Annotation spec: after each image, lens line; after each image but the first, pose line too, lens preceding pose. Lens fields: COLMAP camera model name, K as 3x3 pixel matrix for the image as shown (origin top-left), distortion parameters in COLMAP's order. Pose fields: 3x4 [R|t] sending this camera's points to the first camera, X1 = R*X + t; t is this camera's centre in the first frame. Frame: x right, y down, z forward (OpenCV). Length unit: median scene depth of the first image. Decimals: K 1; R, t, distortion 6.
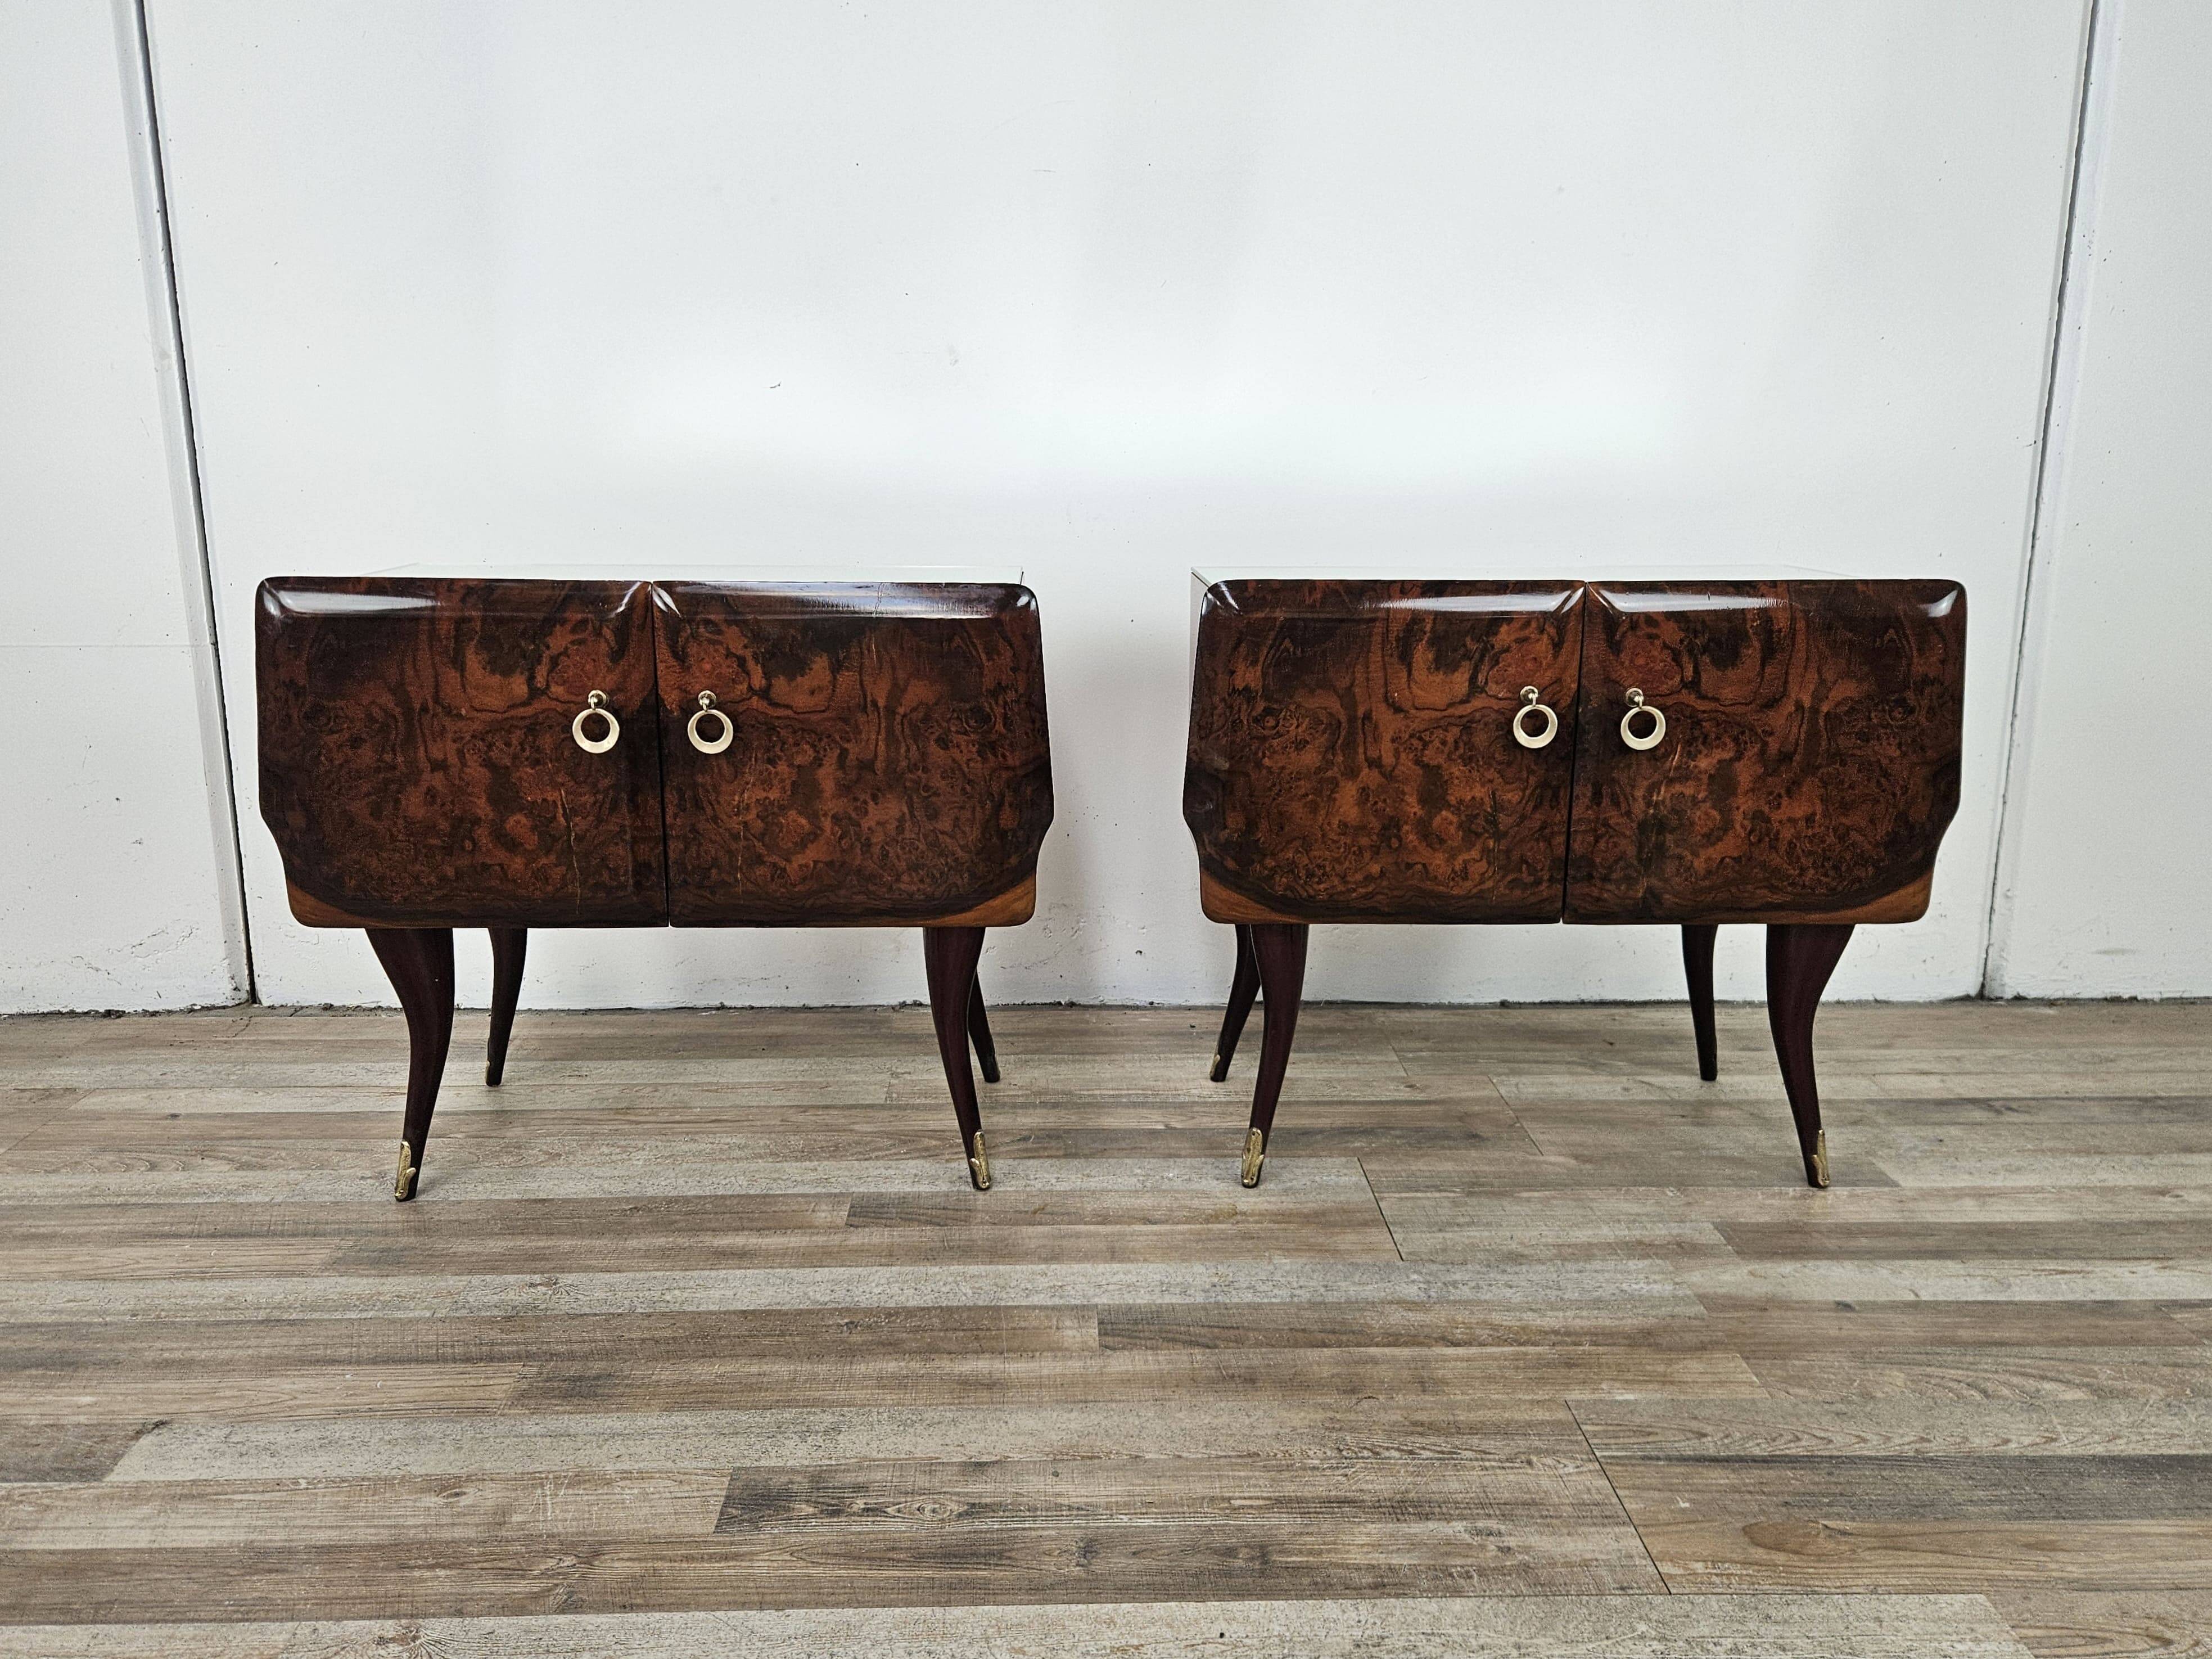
lens RADIAL K [[1643.3, 0, 1100.4], [0, 1643.3, 820.0], [0, 0, 1]] dist [0.062553, -0.062914]
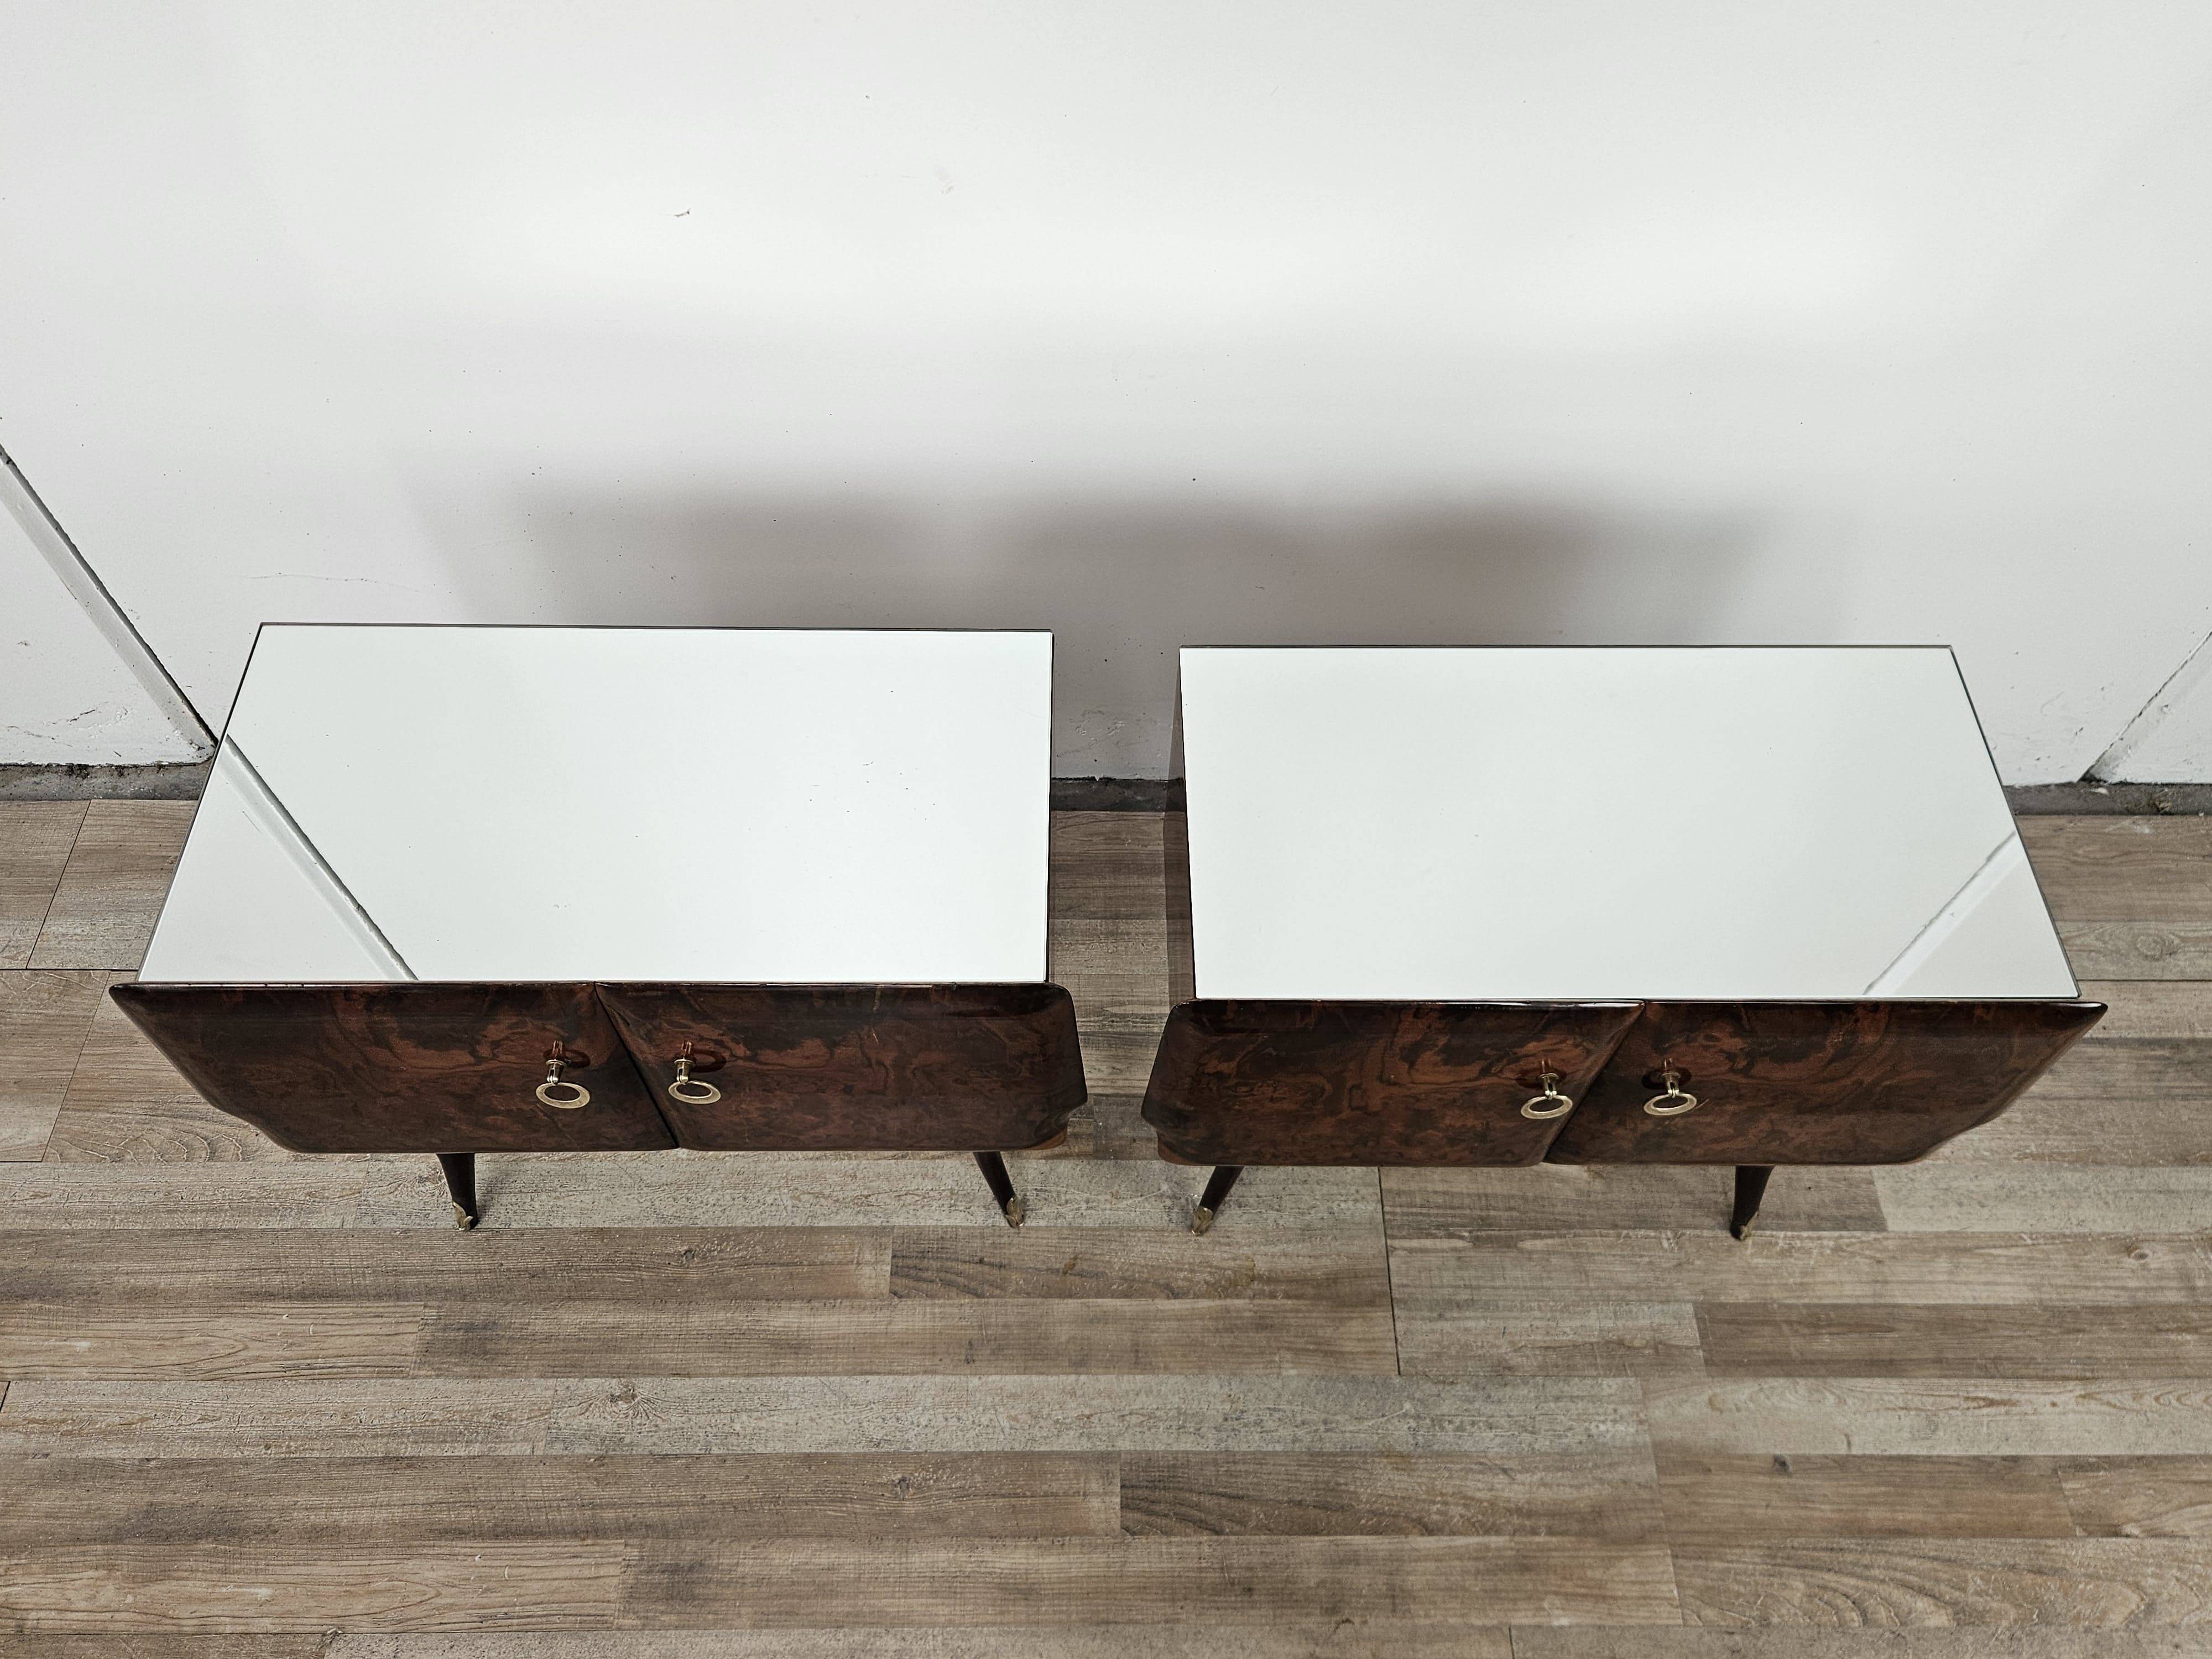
lens RADIAL K [[1643.2, 0, 1125.4], [0, 1643.2, 828.3], [0, 0, 1]] dist [0.062553, -0.062914]
pose [[0.999468, 0.031951, 0.006547, -0.018336], [-0.027284, 0.709096, 0.704584, -0.758982], [0.017870, -0.704388, 0.709590, 0.470584]]
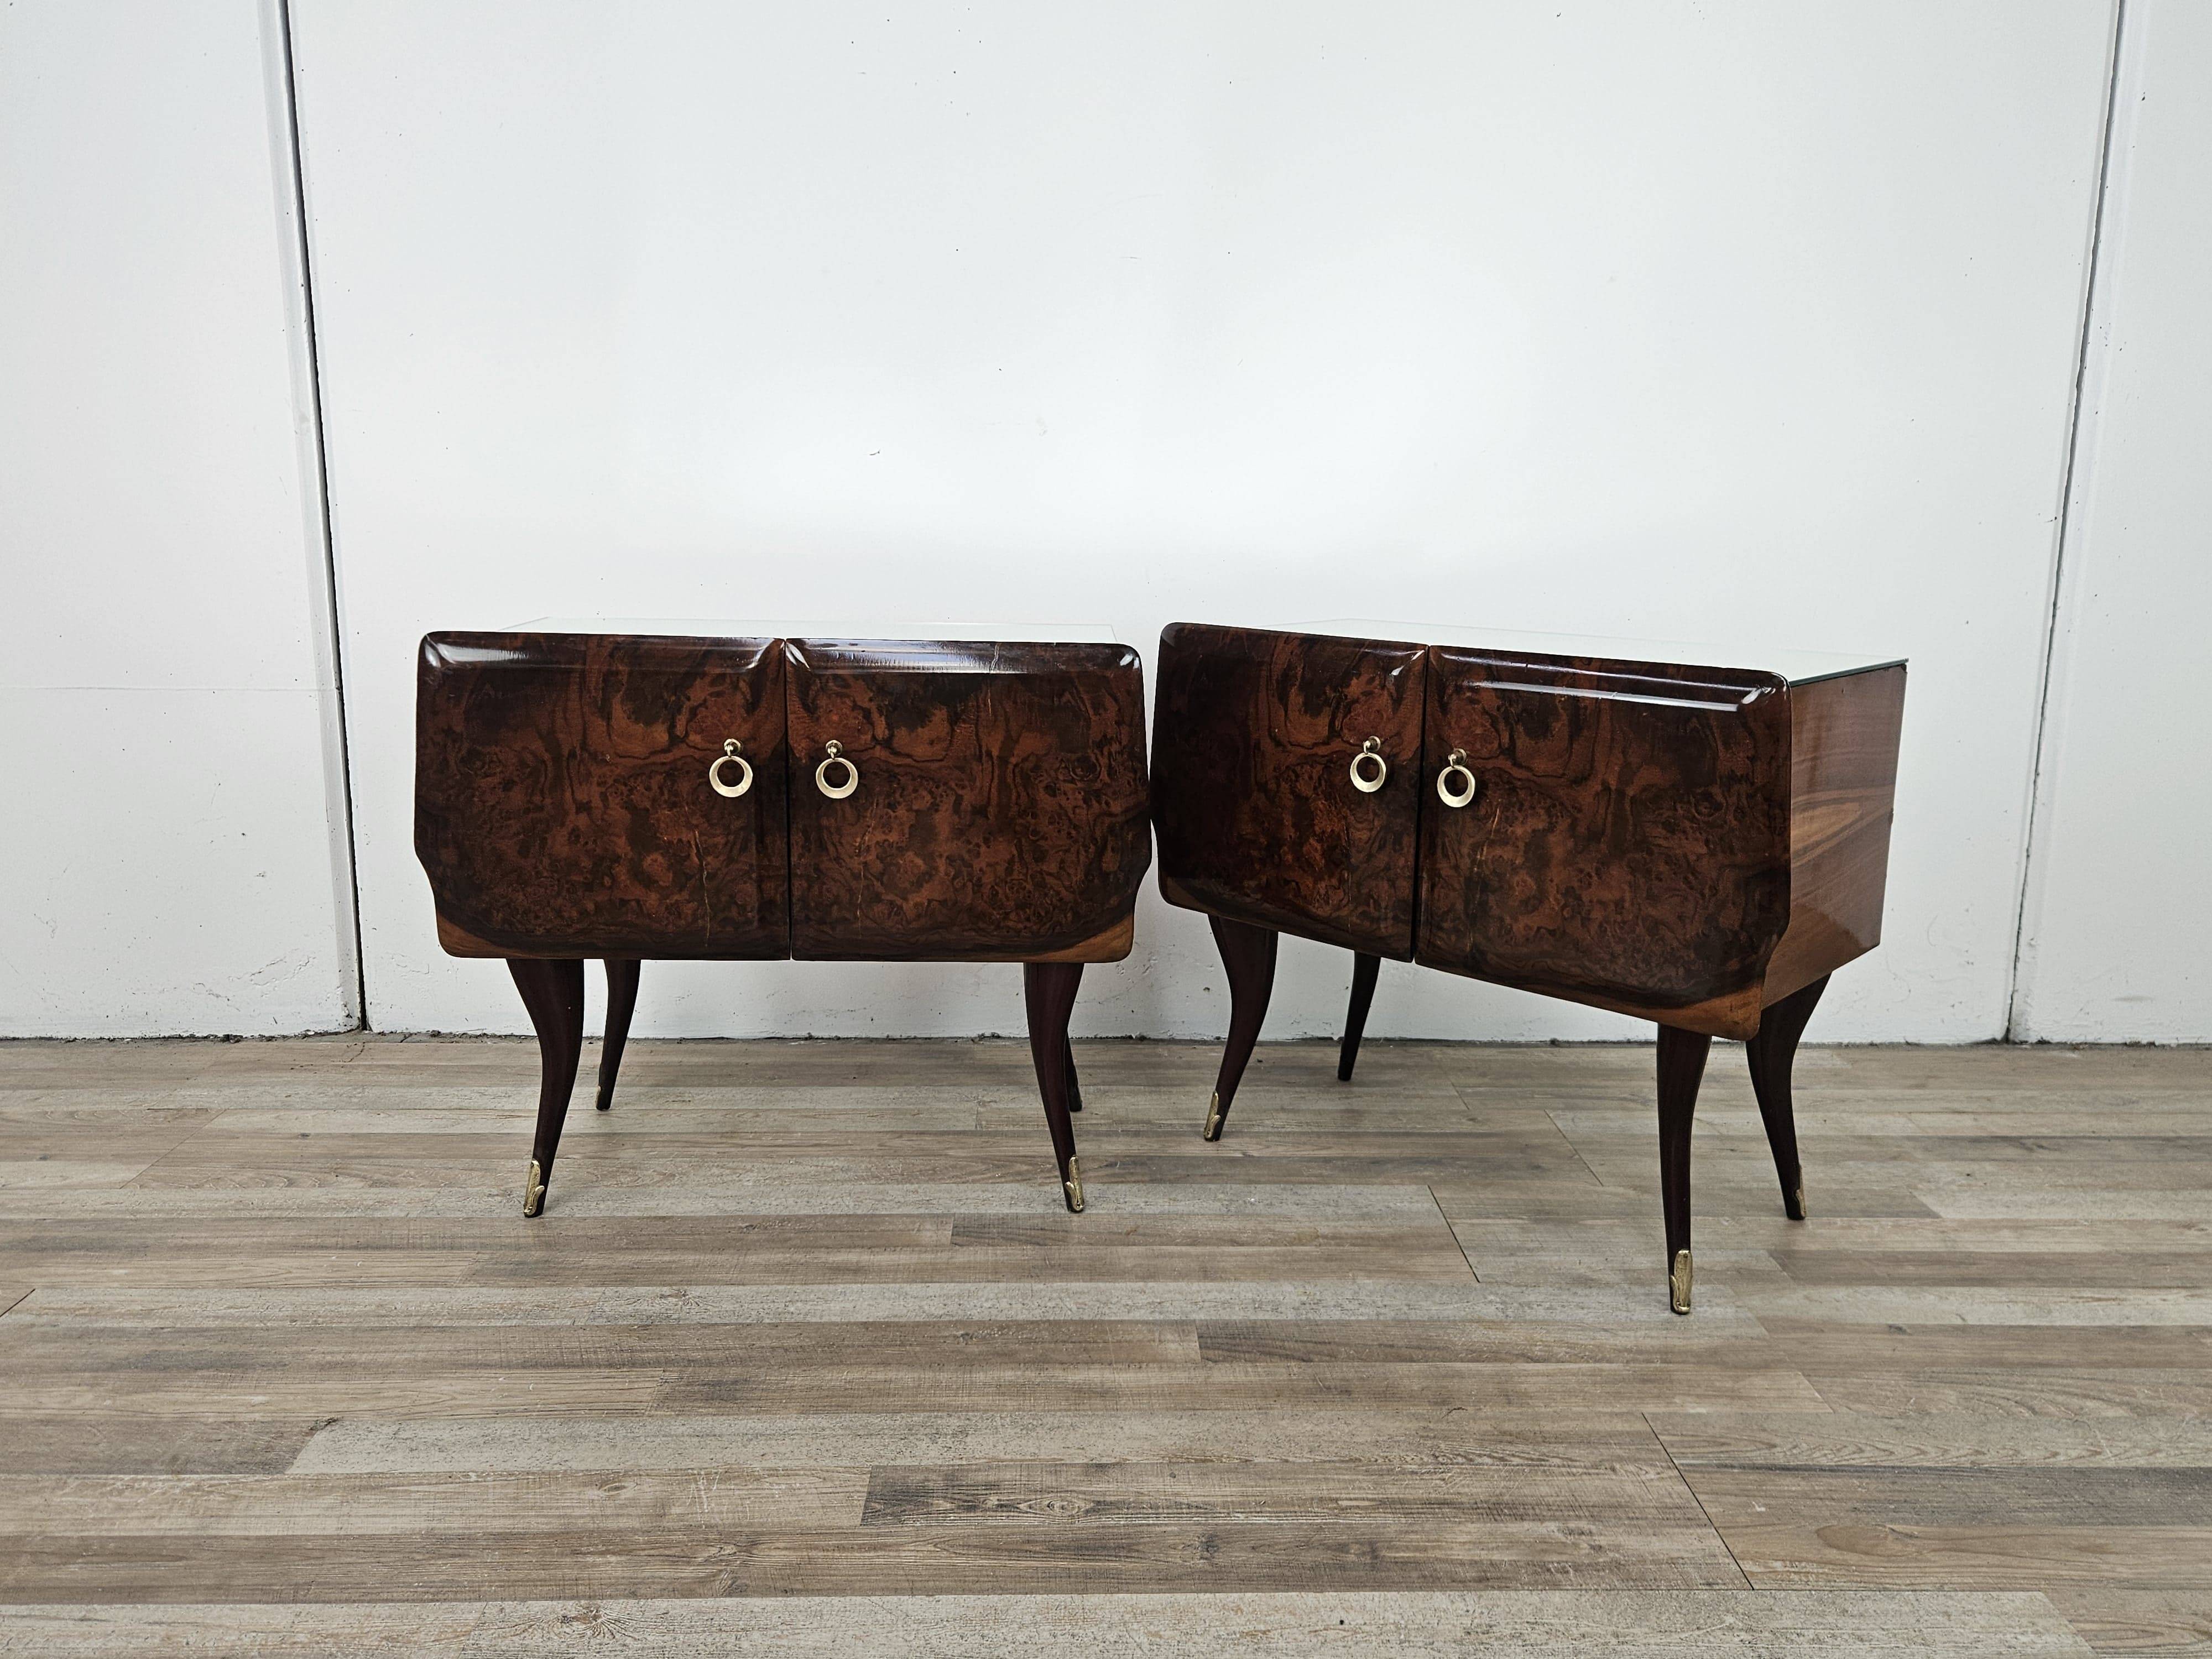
lens RADIAL K [[1643.2, 0, 1117.3], [0, 1643.2, 795.9], [0, 0, 1]] dist [0.062553, -0.062914]
pose [[0.999955, 0.009503, 0.000448, -0.052713], [-0.009482, 0.999347, -0.034866, -0.006240], [-0.000779, 0.034860, 0.999392, -0.071260]]
